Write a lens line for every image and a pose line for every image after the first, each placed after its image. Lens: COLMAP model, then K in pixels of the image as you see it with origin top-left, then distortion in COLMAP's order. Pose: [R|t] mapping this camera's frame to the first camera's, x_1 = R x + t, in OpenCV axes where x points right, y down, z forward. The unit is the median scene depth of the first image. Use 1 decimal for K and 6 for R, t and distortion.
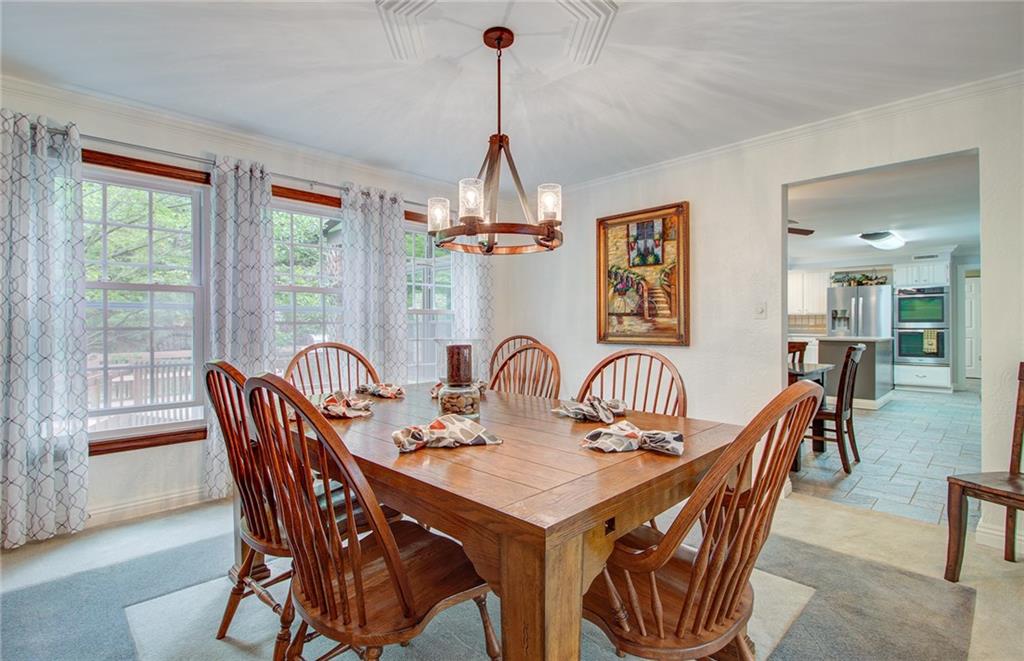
lens RADIAL K [[478.4, 0, 508.9], [0, 478.4, 324.1], [0, 0, 1]] dist [0.000507, -0.000563]
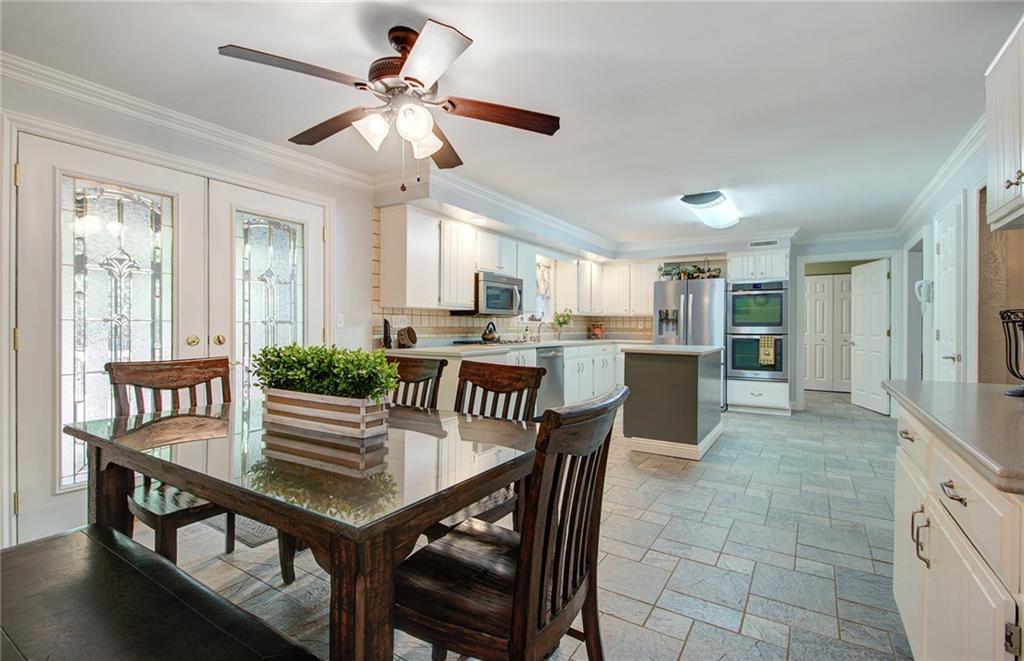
lens RADIAL K [[467.1, 0, 507.0], [0, 467.1, 327.4], [0, 0, 1]] dist [0.020343, -0.014376]
pose [[0.974603, 0.006114, 0.223858, 0.265776], [-0.006783, 0.999975, 0.002221, -0.000670], [-0.223839, -0.003683, 0.974619, 0.313745]]
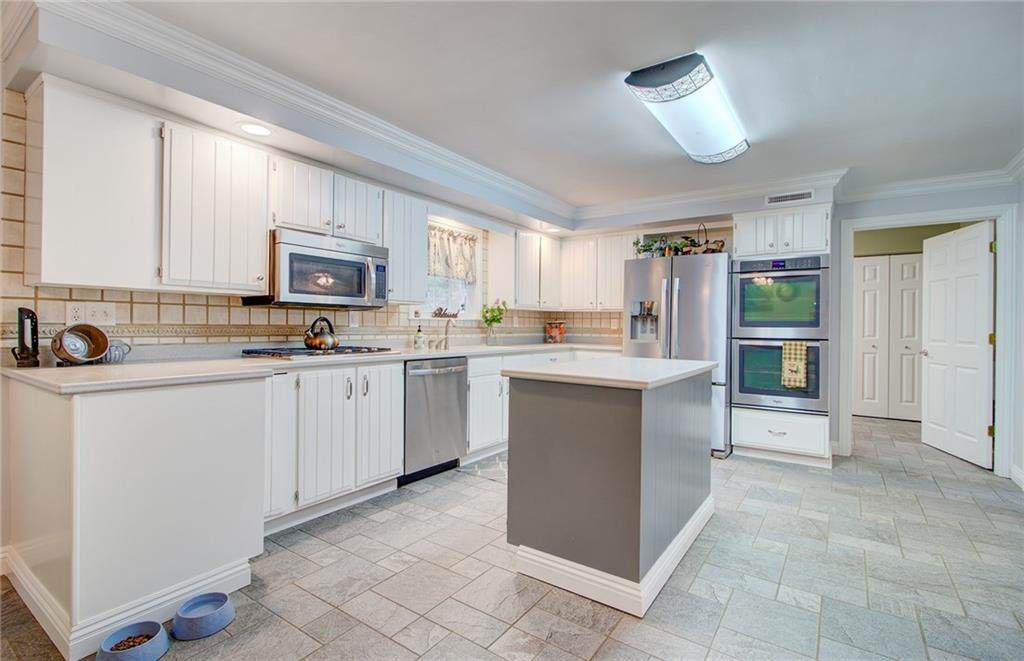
lens RADIAL K [[467.1, 0, 507.0], [0, 467.1, 327.4], [0, 0, 1]] dist [0.020343, -0.014376]
pose [[0.983414, 0.010909, 0.181049, 0.453409], [-0.012109, 0.999911, 0.005525, -0.002059], [-0.180972, -0.007625, 0.983459, 0.522521]]
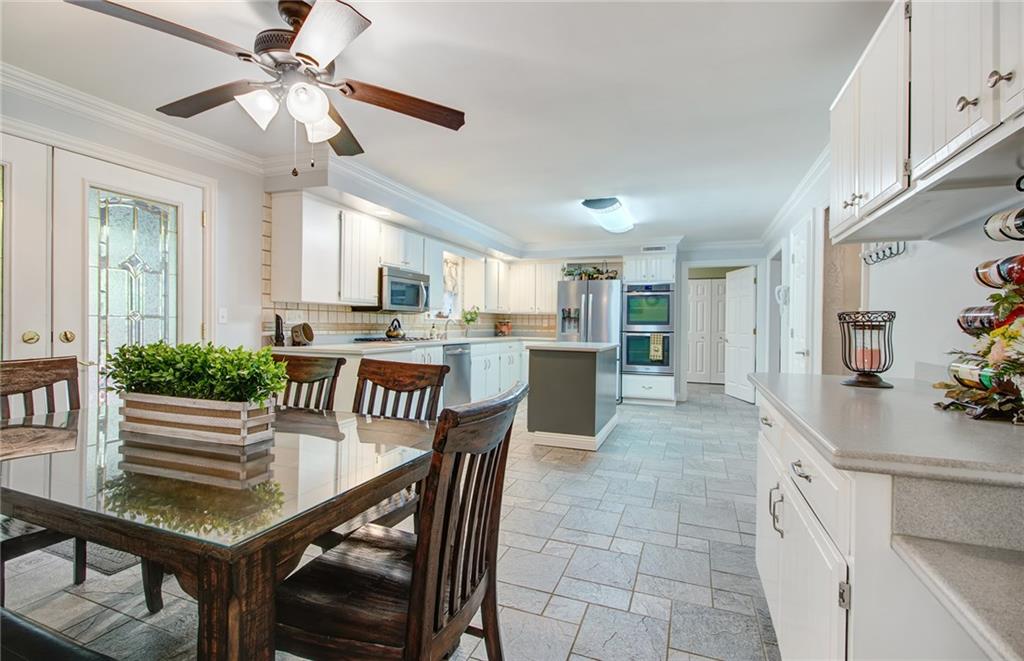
lens RADIAL K [[467.1, 0, 507.0], [0, 467.1, 327.4], [0, 0, 1]] dist [0.020343, -0.014376]
pose [[0.912790, 0.009639, 0.408316, 0.268687], [-0.013374, 0.999891, 0.006293, -0.000707], [-0.408211, -0.011205, 0.912819, 0.314877]]
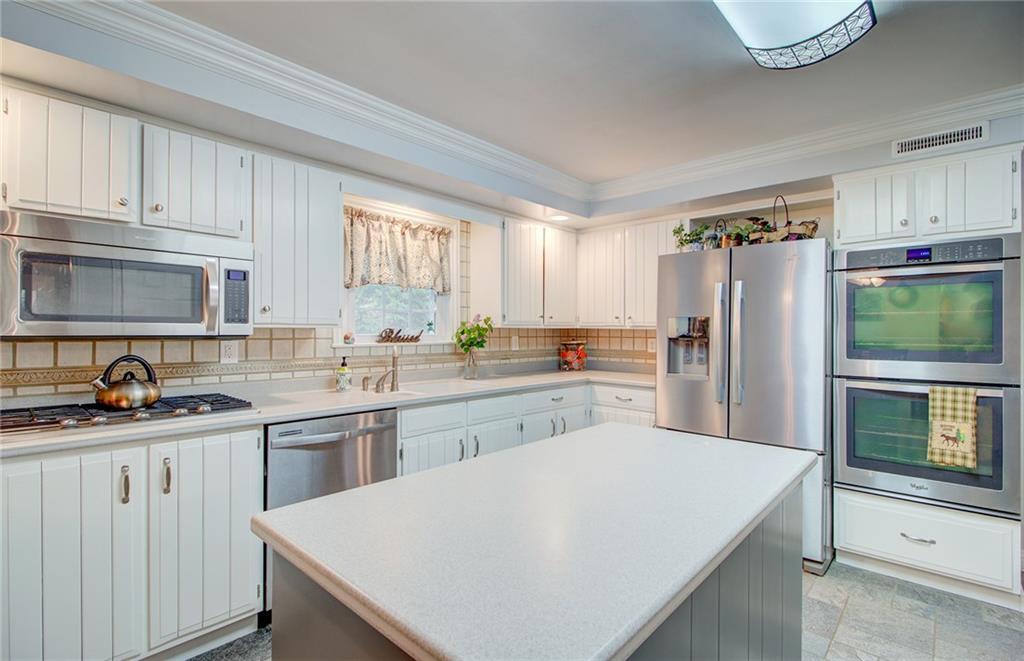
lens RADIAL K [[469.5, 0, 507.3], [0, 469.5, 330.6], [0, 0, 1]] dist [0.021109, -0.014985]
pose [[0.998887, 0.006287, 0.046742, 0.548032], [-0.006343, 0.999979, 0.001049, -0.019337], [-0.046735, -0.001344, 0.998906, 0.666005]]
